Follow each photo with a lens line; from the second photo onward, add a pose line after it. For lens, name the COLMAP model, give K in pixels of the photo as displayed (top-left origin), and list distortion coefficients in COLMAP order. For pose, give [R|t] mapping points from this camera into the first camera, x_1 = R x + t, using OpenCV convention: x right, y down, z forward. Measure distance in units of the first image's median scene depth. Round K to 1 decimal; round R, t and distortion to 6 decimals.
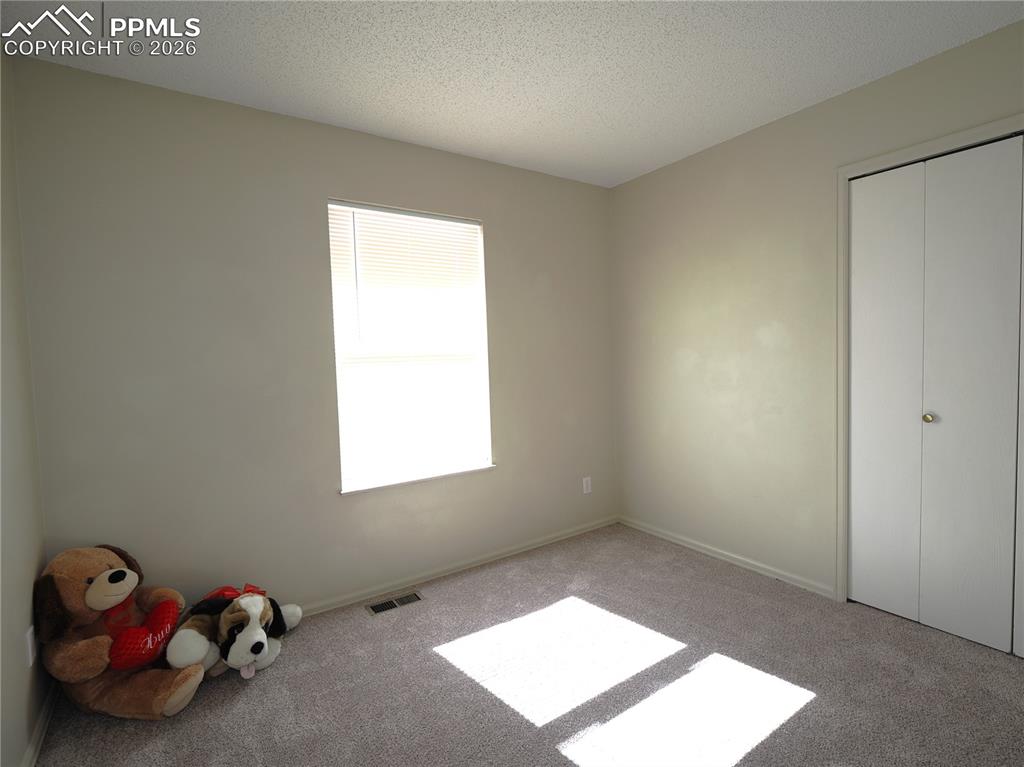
lens RADIAL K [[517.6, 0, 512.0], [0, 517.6, 383.5], [0, 0, 1]] dist [-0.013213, -0.000227]
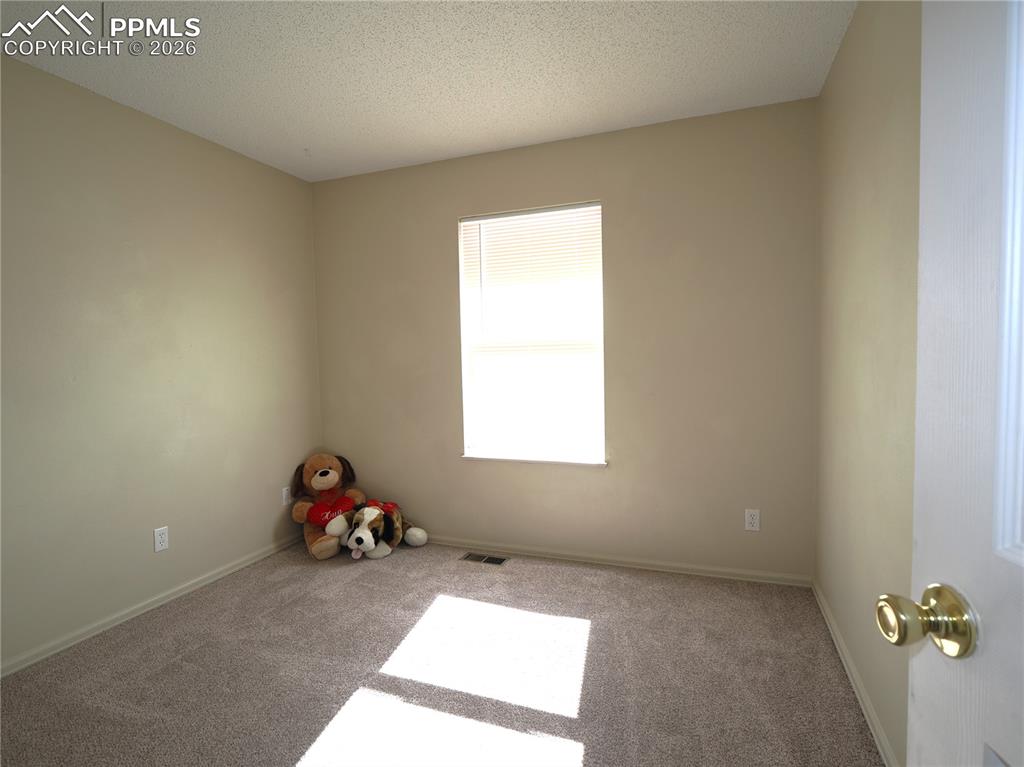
lens RADIAL K [[526.6, 0, 512.0], [0, 526.6, 383.5], [0, 0, 1]] dist [0.000837, -0.000117]
pose [[0.557400, 0.064181, -0.827759, 0.757129], [-0.043190, 0.997899, 0.048290, -0.026963], [0.829120, 0.008835, 0.559001, 0.386021]]
